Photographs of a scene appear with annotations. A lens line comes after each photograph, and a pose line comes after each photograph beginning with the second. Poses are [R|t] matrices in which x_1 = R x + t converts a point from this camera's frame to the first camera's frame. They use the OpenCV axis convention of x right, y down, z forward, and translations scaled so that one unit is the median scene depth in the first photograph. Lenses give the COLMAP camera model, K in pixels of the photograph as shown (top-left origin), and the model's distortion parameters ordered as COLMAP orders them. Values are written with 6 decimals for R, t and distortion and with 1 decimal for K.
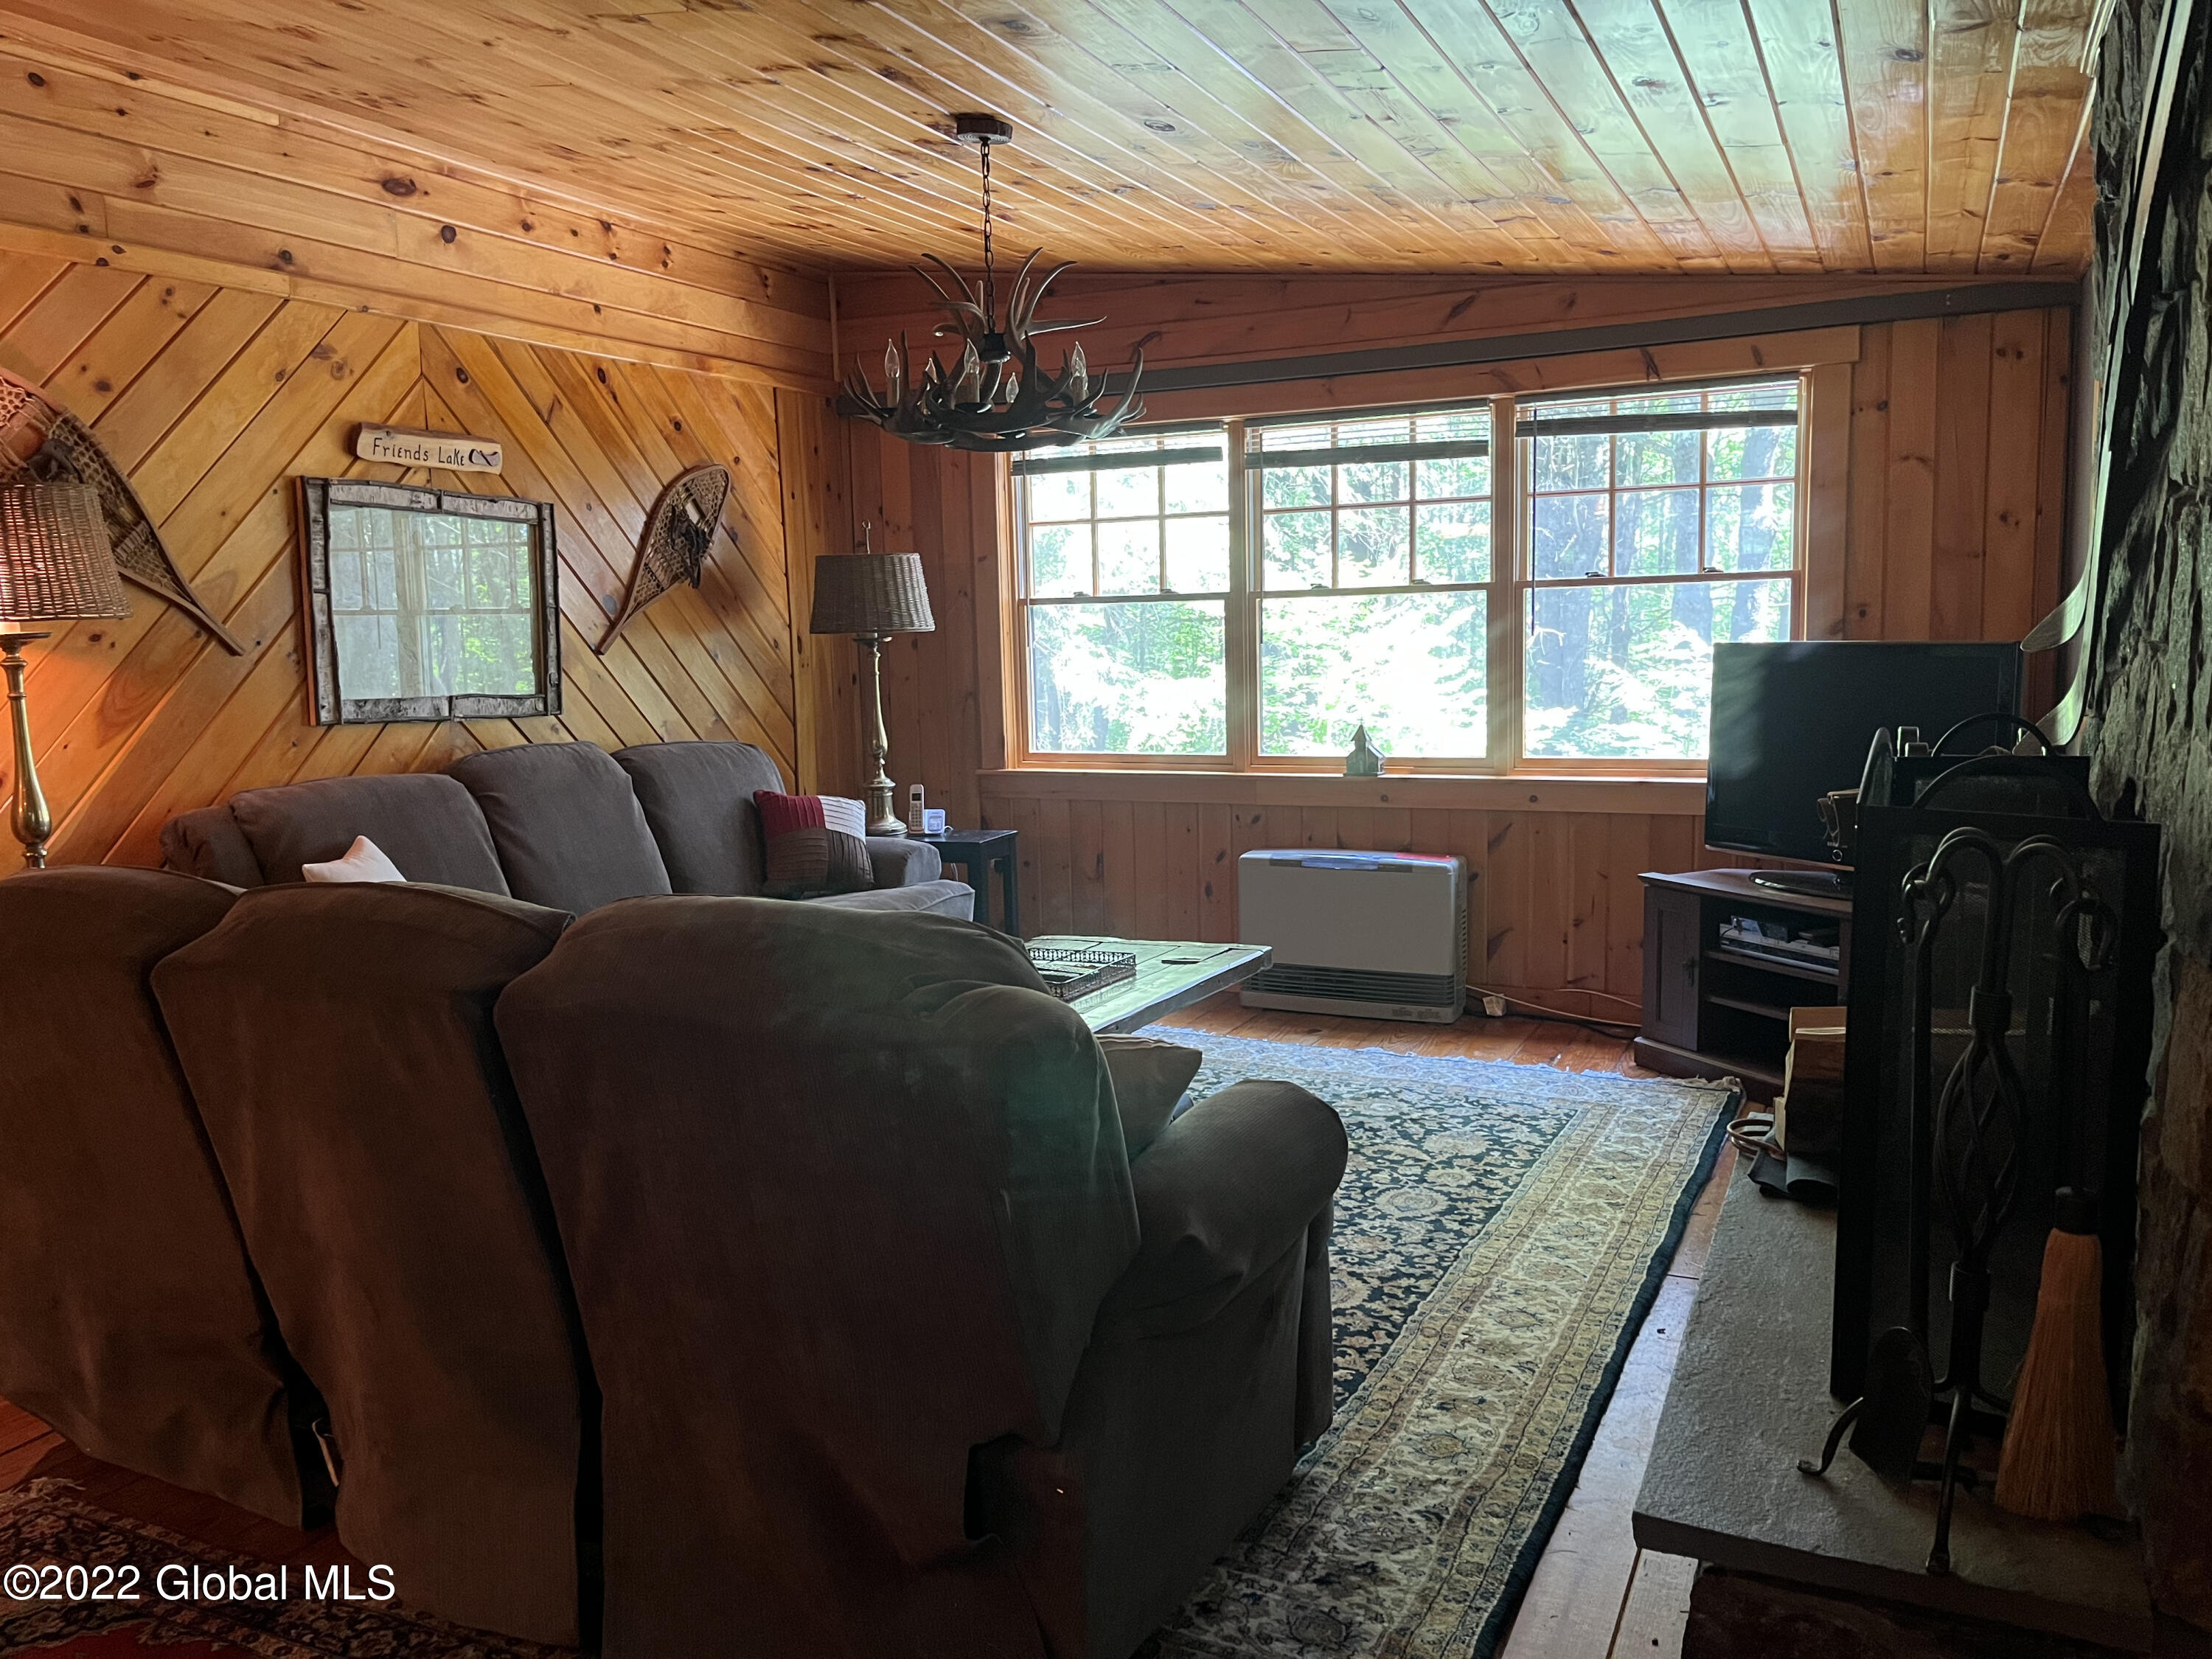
lens RADIAL K [[1686.0, 0, 1104.7], [0, 1686.0, 839.9], [0, 0, 1]] dist [0.034751, -0.000015]
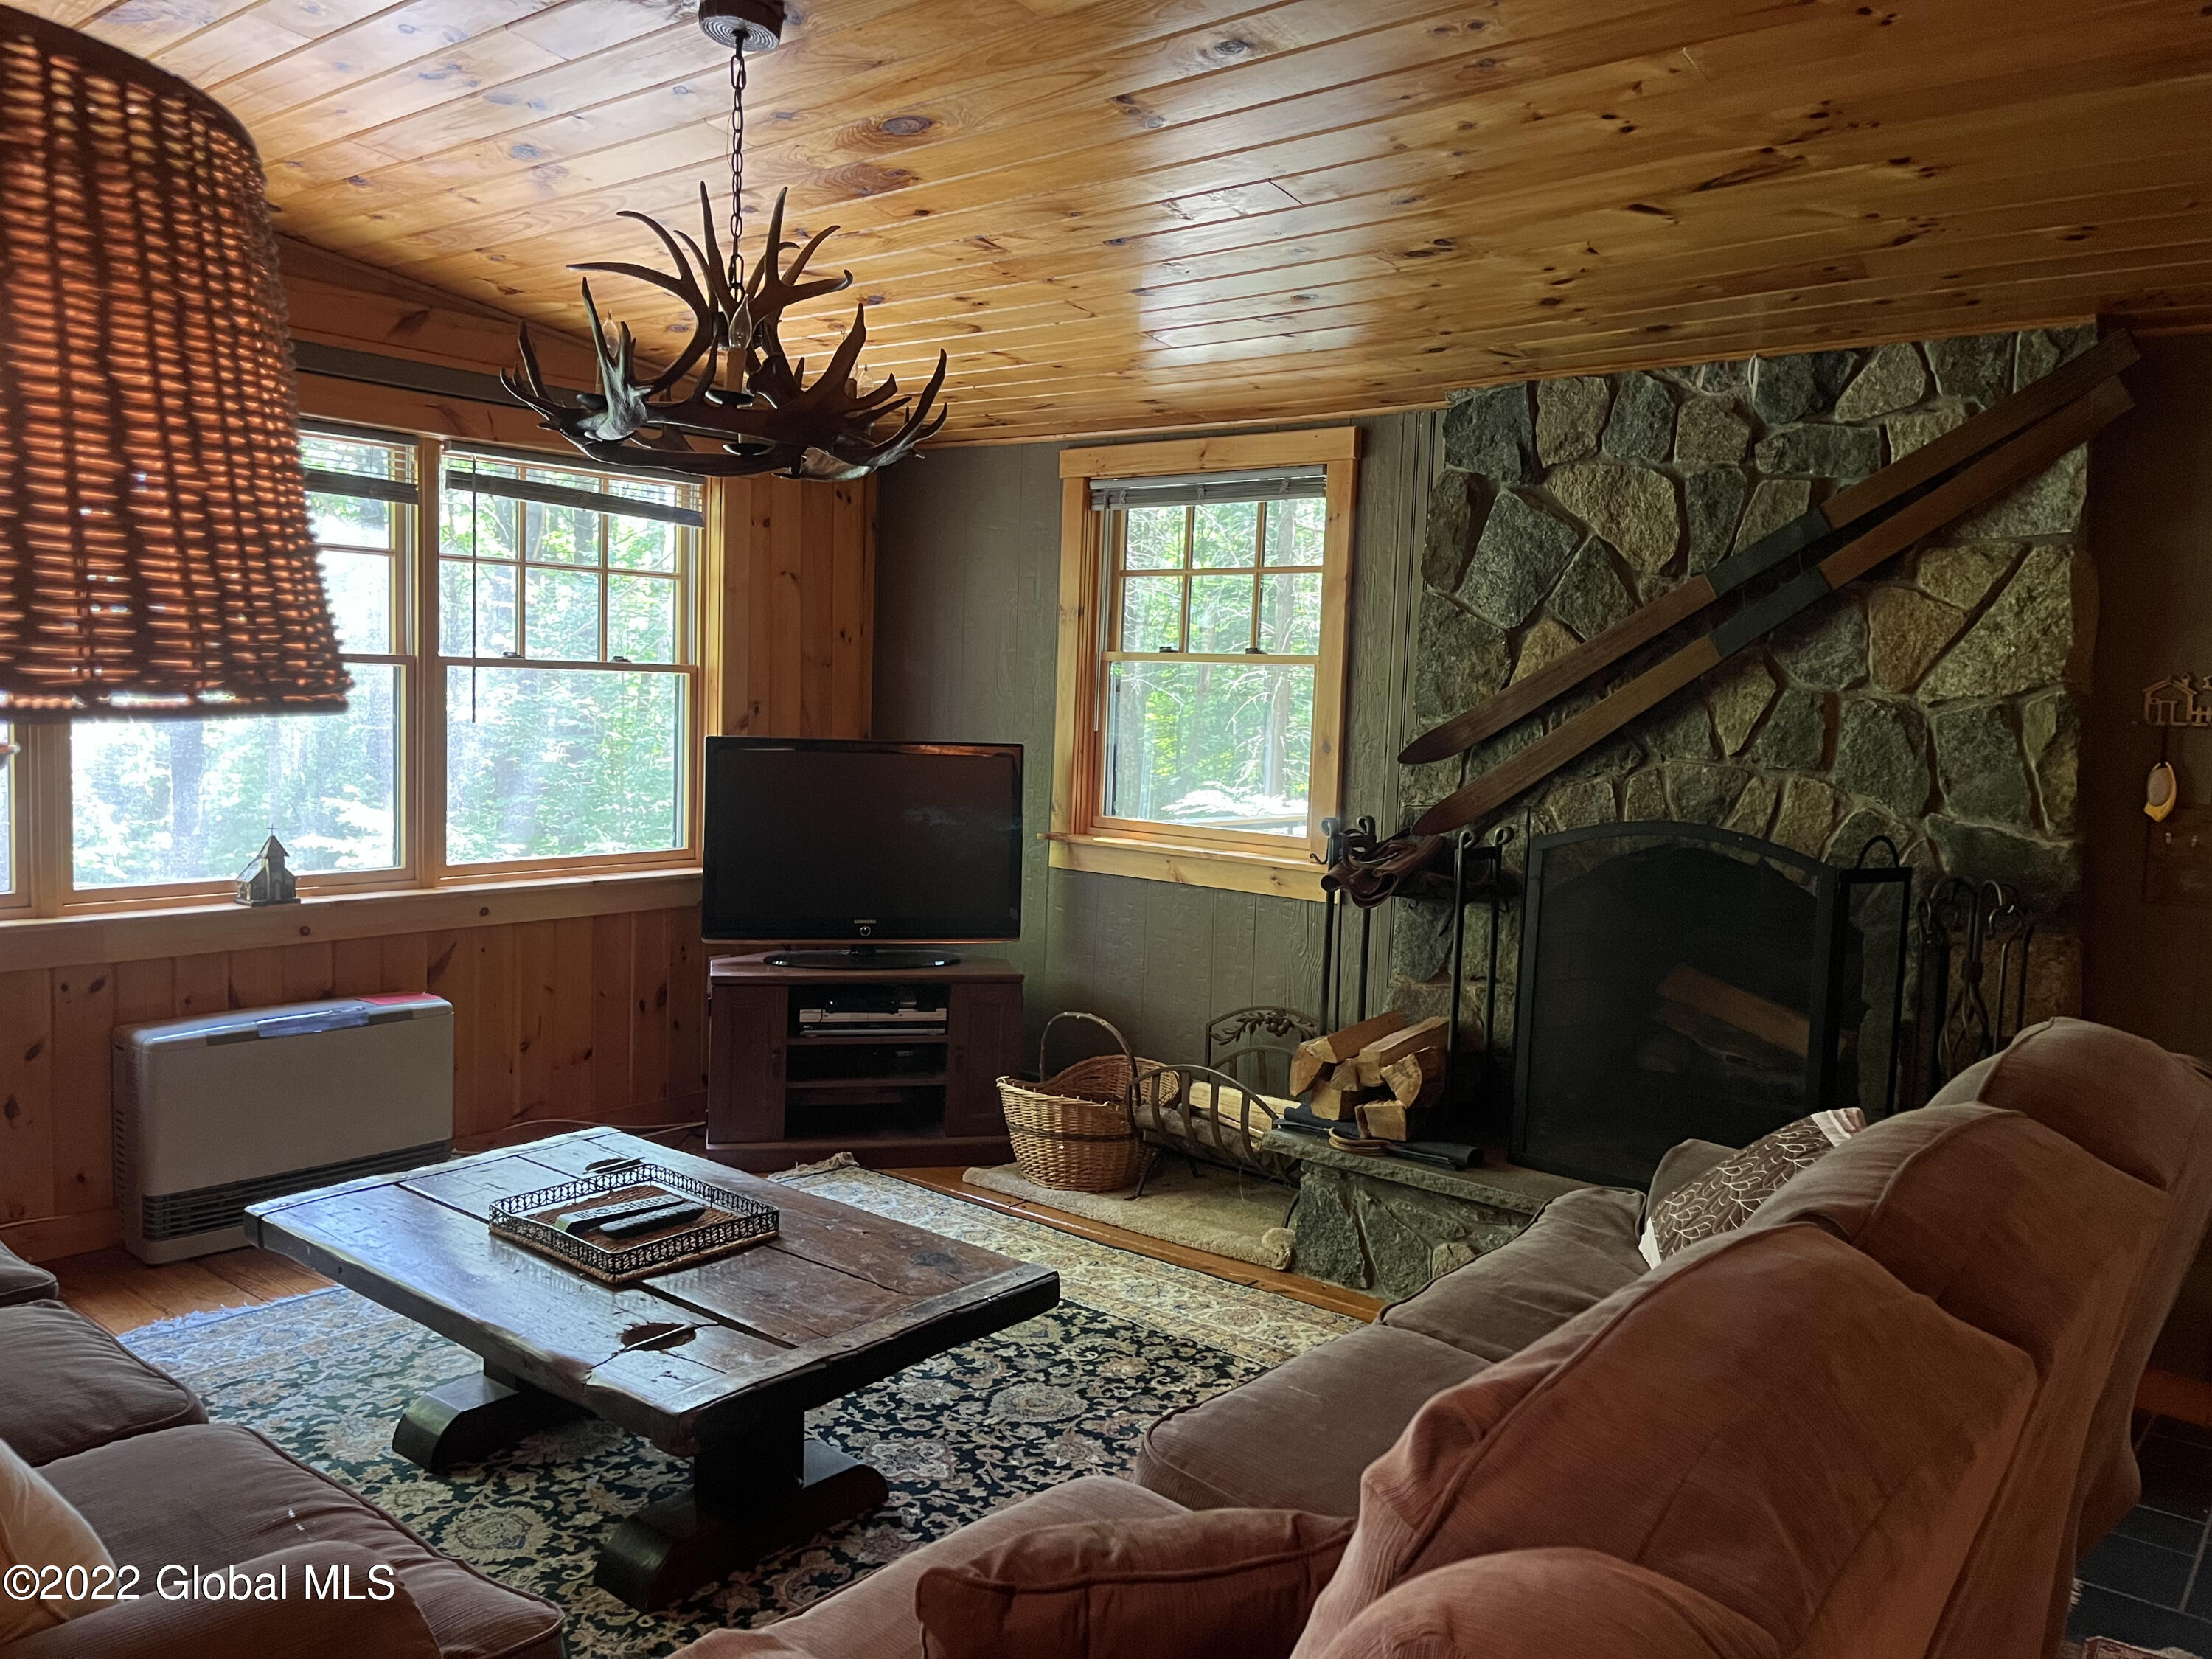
lens RADIAL K [[1686.0, 0, 1100.8], [0, 1686.0, 817.3], [0, 0, 1]] dist [0.034751, -0.000015]
pose [[0.239313, -0.040213, 0.970109, -0.546327], [0.087717, 0.995952, 0.019646, -0.066721], [-0.966972, 0.080393, 0.241871, 0.530362]]
